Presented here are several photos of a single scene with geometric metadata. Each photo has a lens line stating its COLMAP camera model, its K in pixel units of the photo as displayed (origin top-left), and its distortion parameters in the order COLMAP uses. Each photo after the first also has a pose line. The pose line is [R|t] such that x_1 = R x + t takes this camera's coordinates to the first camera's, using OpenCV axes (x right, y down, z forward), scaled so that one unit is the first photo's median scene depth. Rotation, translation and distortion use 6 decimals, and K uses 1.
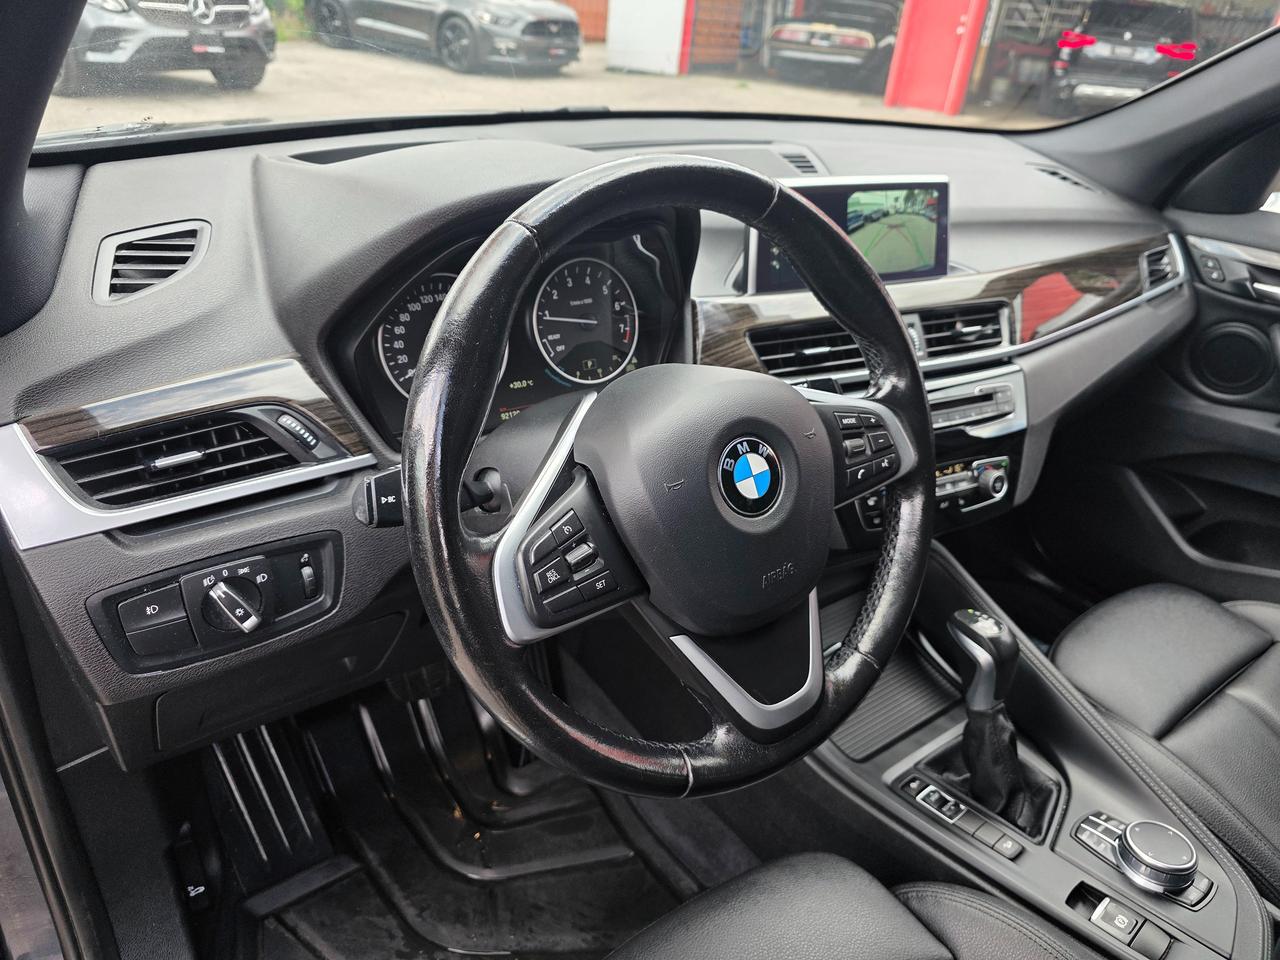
lens RADIAL K [[855.2, 0, 653.5], [0, 855.2, 470.7], [0, 0, 1]] dist [0.035765, -0.035139]
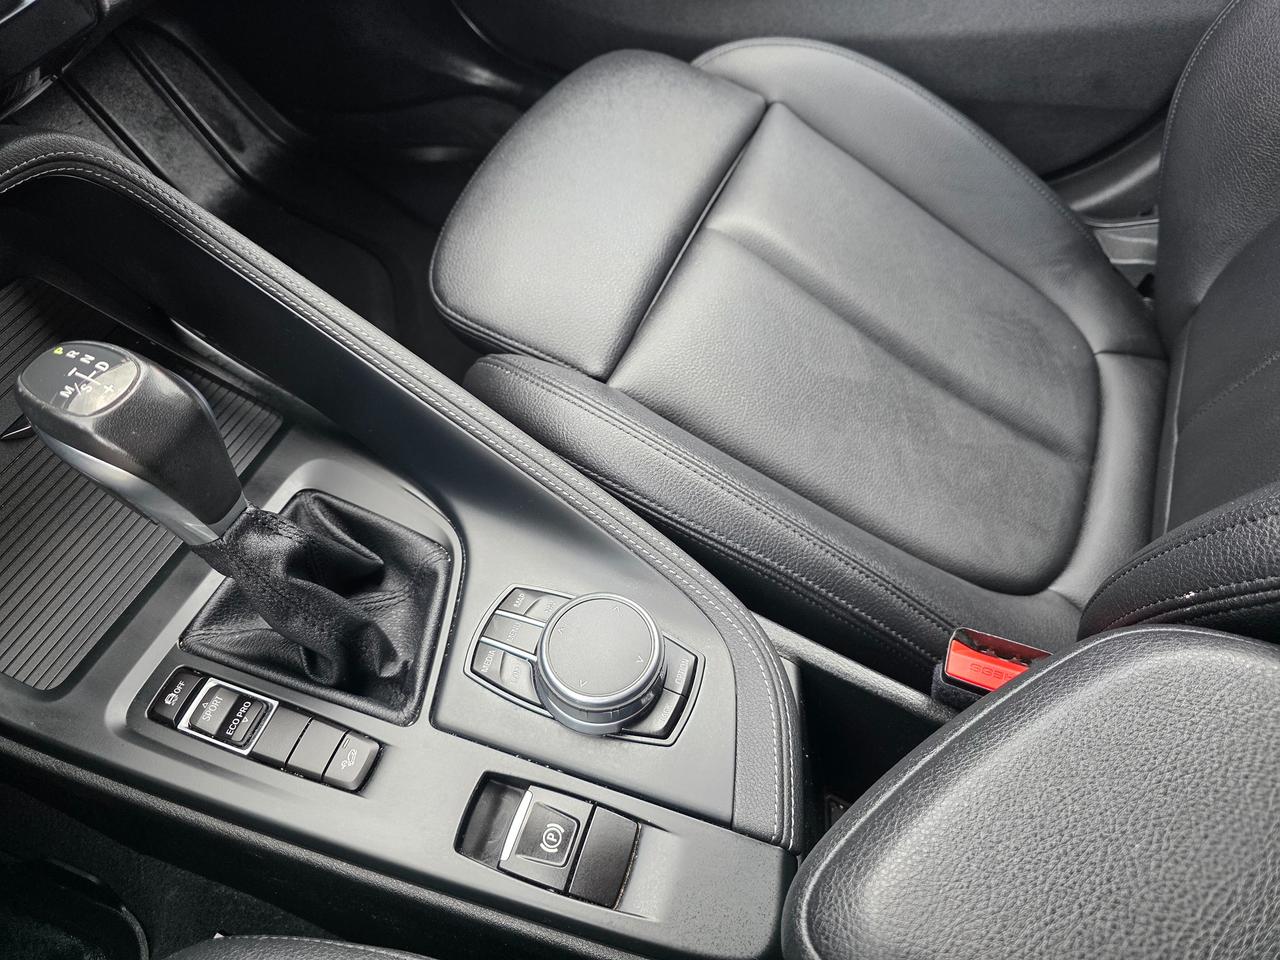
lens RADIAL K [[855.2, 0, 640.1], [0, 855.2, 472.3], [0, 0, 1]] dist [0.035765, -0.035139]
pose [[0.868013, -0.424676, 0.257299, 0.453009], [0.222218, 0.795636, 0.563545, 0.048788], [-0.444040, -0.431988, 0.784994, 0.544226]]
